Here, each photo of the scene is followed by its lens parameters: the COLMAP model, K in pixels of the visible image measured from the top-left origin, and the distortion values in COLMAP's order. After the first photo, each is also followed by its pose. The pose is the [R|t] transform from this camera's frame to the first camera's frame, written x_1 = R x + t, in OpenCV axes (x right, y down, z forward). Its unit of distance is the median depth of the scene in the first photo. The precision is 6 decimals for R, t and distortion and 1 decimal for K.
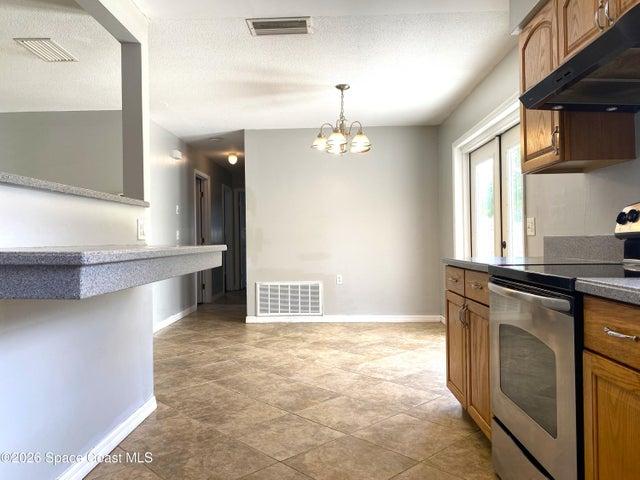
lens RADIAL K [[489.1, 0, 316.8], [0, 489.1, 238.4], [0, 0, 1]] dist [0.036041, -0.037935]
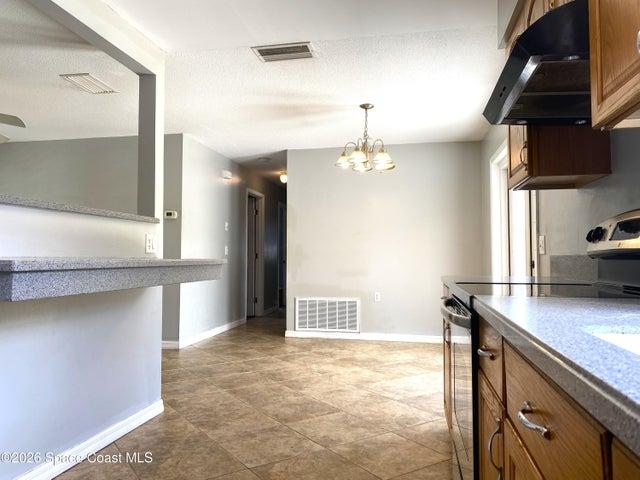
lens RADIAL K [[489.1, 0, 317.8], [0, 489.1, 239.4], [0, 0, 1]] dist [0.036041, -0.037935]
pose [[0.986473, 0.008720, -0.163693, 0.171213], [-0.014299, 0.999355, -0.032930, 0.002537], [0.163300, 0.034825, 0.985962, -0.011101]]
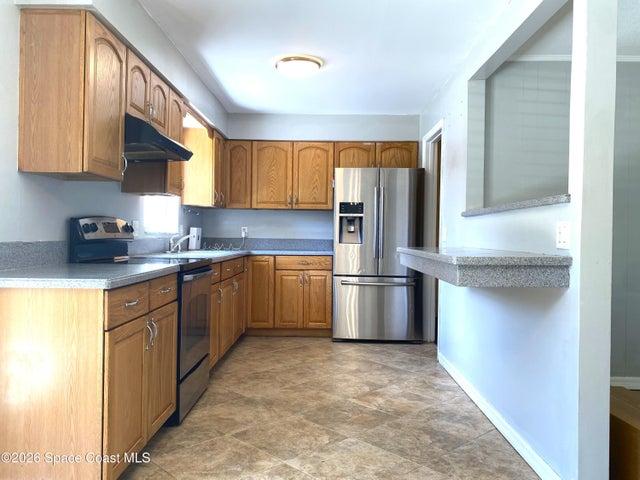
lens RADIAL K [[515.3, 0, 316.3], [0, 515.3, 241.1], [0, 0, 1]] dist [0.008482, -0.031536]
pose [[-0.999947, -0.002163, -0.010021, 0.011935], [-0.002271, 0.999940, 0.010759, -0.014685], [0.009997, 0.010781, -0.999892, 1.608517]]
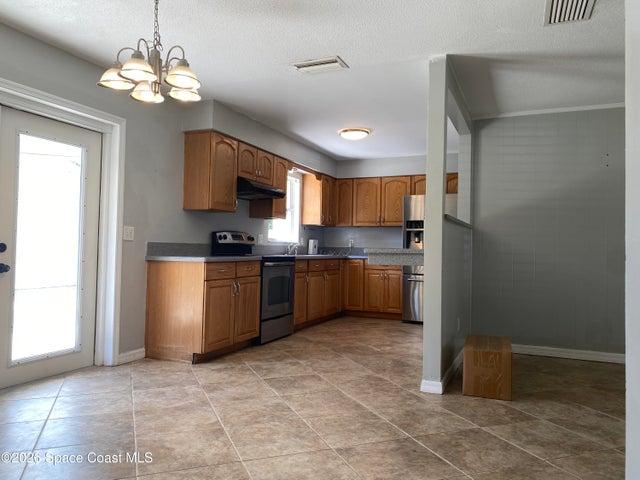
lens RADIAL K [[489.1, 0, 319.4], [0, 489.1, 237.6], [0, 0, 1]] dist [0.036041, -0.037935]
pose [[-0.928927, 0.004257, 0.370239, -0.517968], [-0.007861, 0.999482, -0.031214, 0.023887], [-0.370180, -0.031906, -0.928412, 2.103891]]
